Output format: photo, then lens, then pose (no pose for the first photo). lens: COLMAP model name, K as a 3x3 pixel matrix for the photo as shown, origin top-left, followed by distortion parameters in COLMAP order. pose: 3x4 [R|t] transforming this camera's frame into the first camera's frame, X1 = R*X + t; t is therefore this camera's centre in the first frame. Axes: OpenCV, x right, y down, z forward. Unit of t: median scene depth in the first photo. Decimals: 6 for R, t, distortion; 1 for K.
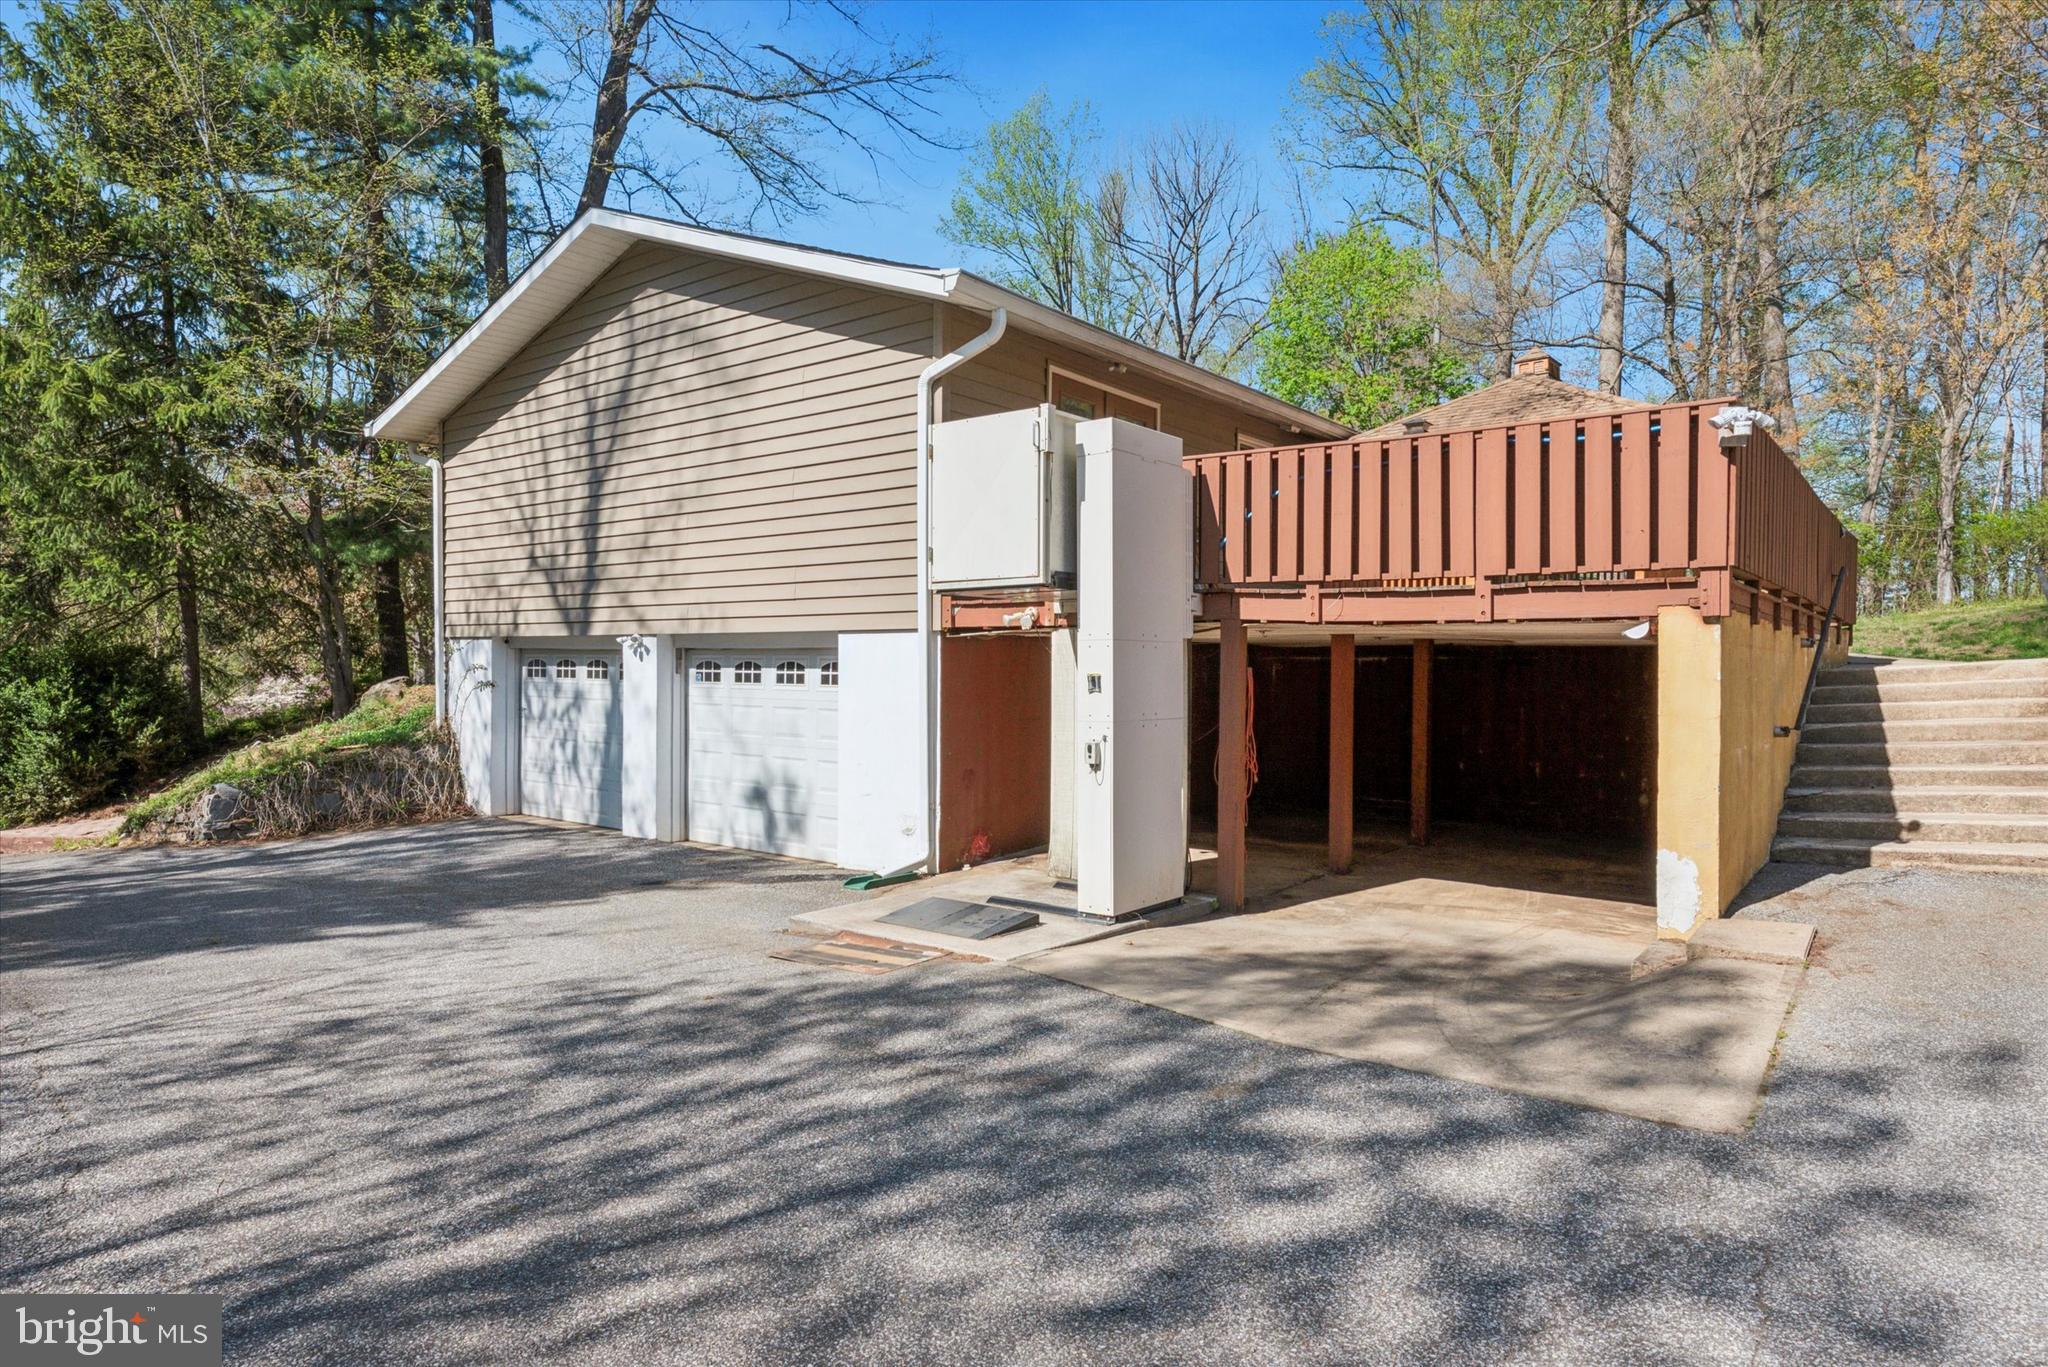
lens RADIAL K [[1256.3, 0, 976.6], [0, 1256.3, 684.3], [0, 0, 1]] dist [0.003407, -0.001750]
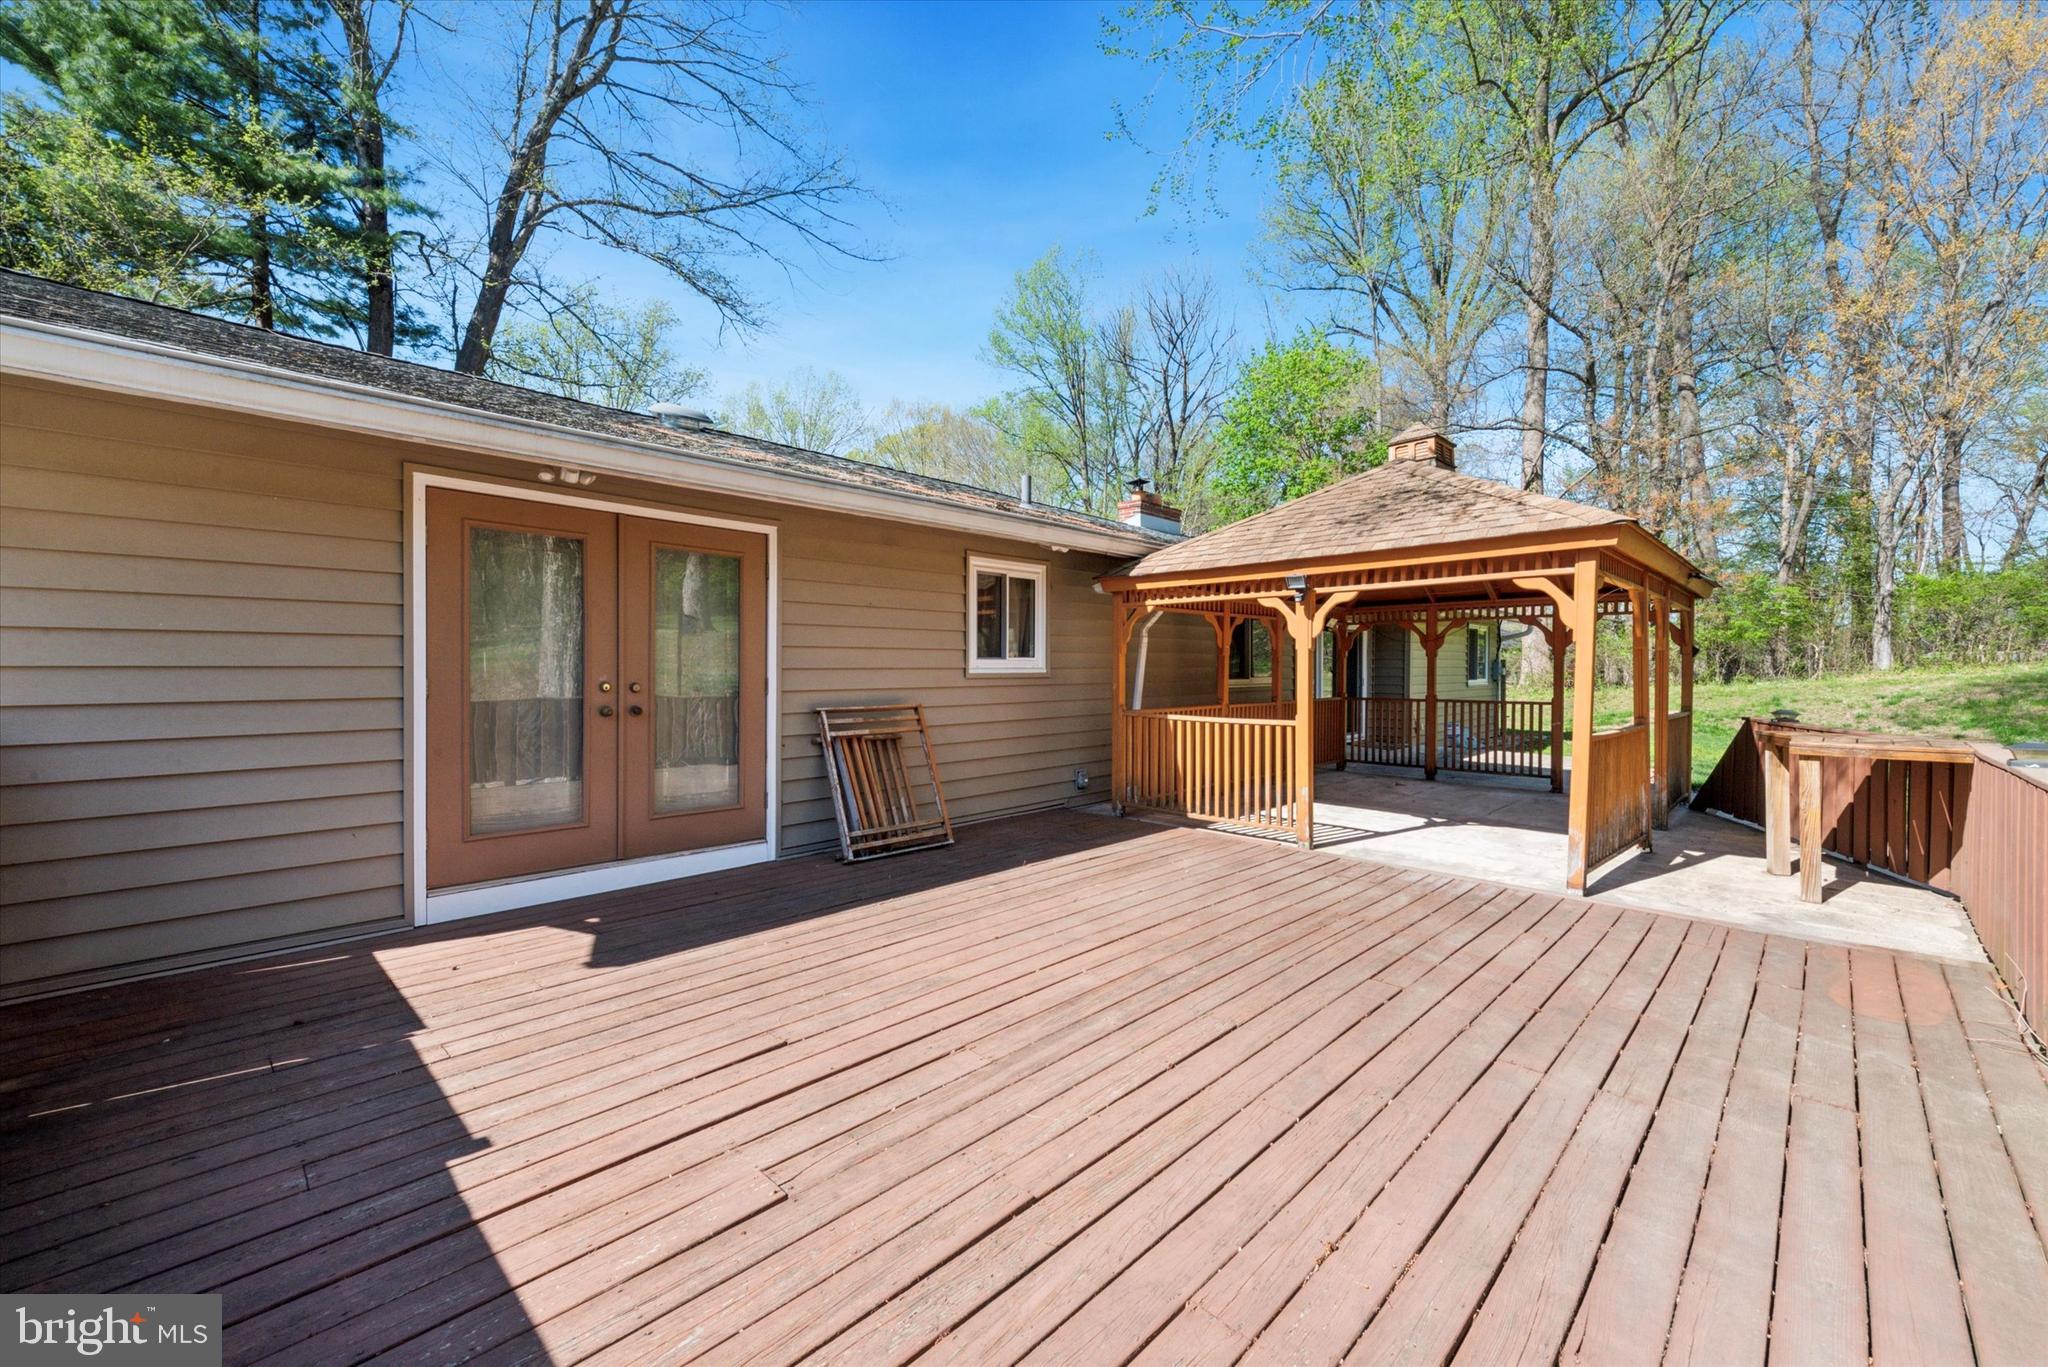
lens RADIAL K [[820.8, 0, 1022.9], [0, 820.8, 672.0], [0, 0, 1]] dist [0.008431, -0.000970]
pose [[0.995766, -0.007754, -0.091601, 0.118610], [0.007986, 0.999966, 0.002175, -0.057575], [0.091581, -0.002897, 0.995793, 0.229741]]
